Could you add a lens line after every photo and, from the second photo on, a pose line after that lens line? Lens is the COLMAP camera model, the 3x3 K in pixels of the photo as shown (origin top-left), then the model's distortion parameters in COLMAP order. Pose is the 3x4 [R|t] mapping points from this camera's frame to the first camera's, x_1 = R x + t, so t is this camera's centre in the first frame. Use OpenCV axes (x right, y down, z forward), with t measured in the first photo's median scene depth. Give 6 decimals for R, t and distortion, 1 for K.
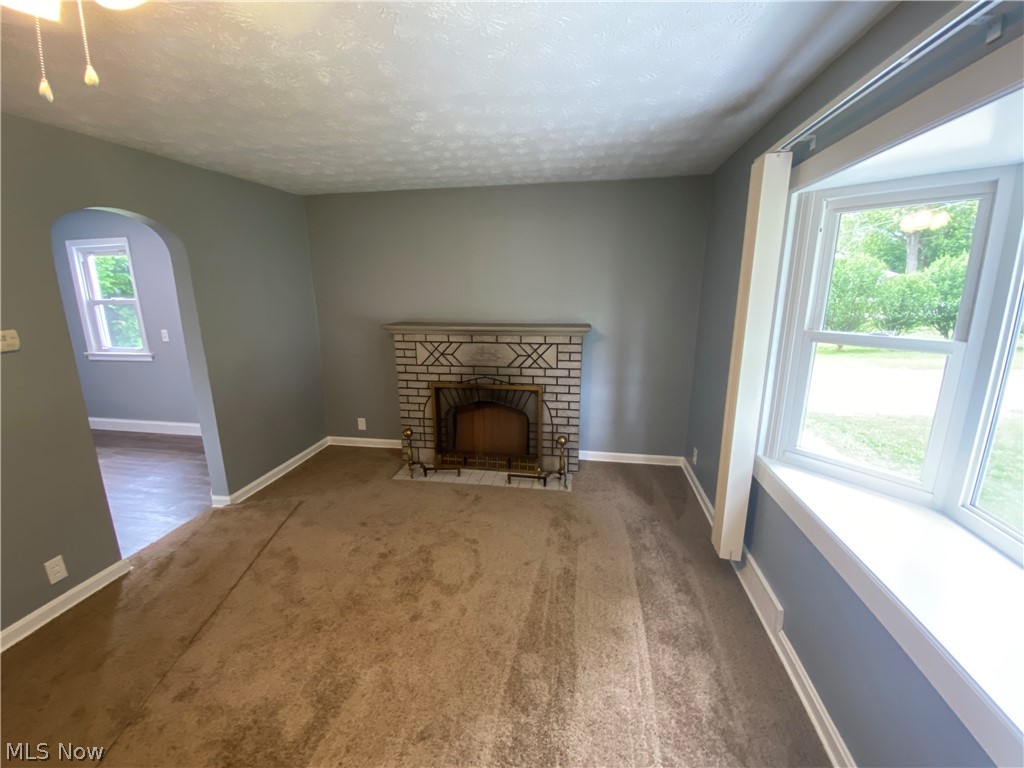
lens RADIAL K [[417.1, 0, 512.0], [0, 417.1, 384.0], [0, 0, 1]] dist [0.000456, -0.012696]
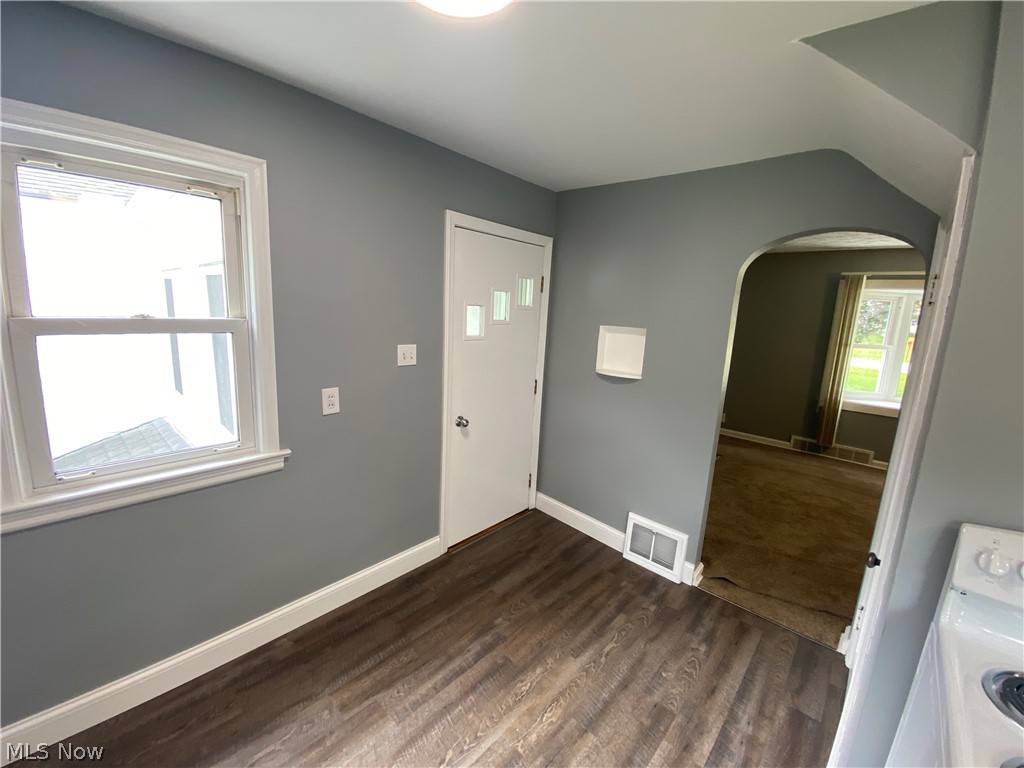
lens RADIAL K [[417.1, 0, 512.0], [0, 417.1, 384.0], [0, 0, 1]] dist [0.000456, -0.012696]
pose [[0.543088, -0.120992, 0.830913, -1.101683], [0.139499, 0.988813, 0.052807, -0.131433], [-0.828007, 0.087233, 0.553891, 0.584450]]
